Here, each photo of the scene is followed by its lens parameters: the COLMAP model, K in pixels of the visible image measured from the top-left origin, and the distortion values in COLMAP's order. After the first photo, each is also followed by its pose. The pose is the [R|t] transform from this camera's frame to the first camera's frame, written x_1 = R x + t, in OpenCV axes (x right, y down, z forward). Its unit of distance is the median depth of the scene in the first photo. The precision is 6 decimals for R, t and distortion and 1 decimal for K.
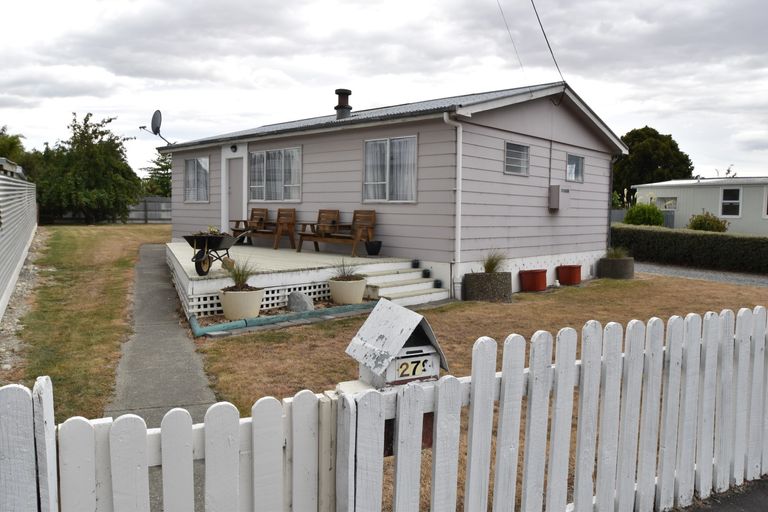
lens RADIAL K [[567.0, 0, 385.4], [0, 567.0, 258.4], [0, 0, 1]] dist [-0.046797, 0.000395]
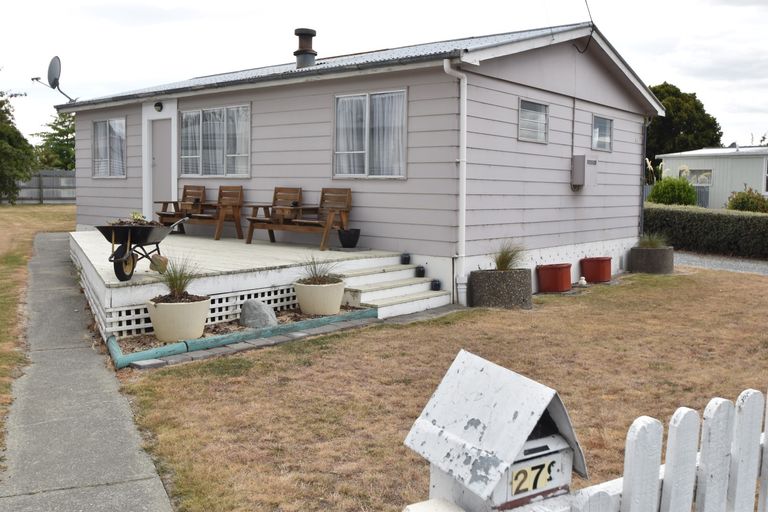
lens RADIAL K [[700.9, 0, 386.3], [0, 700.9, 255.0], [0, 0, 1]] dist [-0.058028, 0.000000]
pose [[0.998094, -0.008110, 0.061178, -0.029084], [0.007211, 0.999863, 0.014914, -0.009410], [-0.061291, -0.014444, 0.998015, 0.060301]]
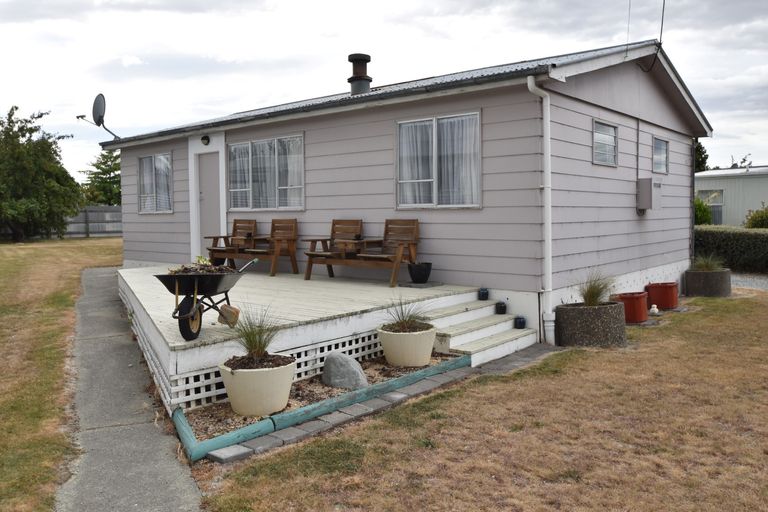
lens RADIAL K [[619.2, 0, 383.7], [0, 619.2, 257.9], [0, 0, 1]] dist [-0.057014, 0.009255]
pose [[0.998307, -0.031317, 0.049009, -0.103069], [0.031820, 0.999448, -0.009515, -0.030938], [-0.048684, 0.011059, 0.998753, 0.231476]]
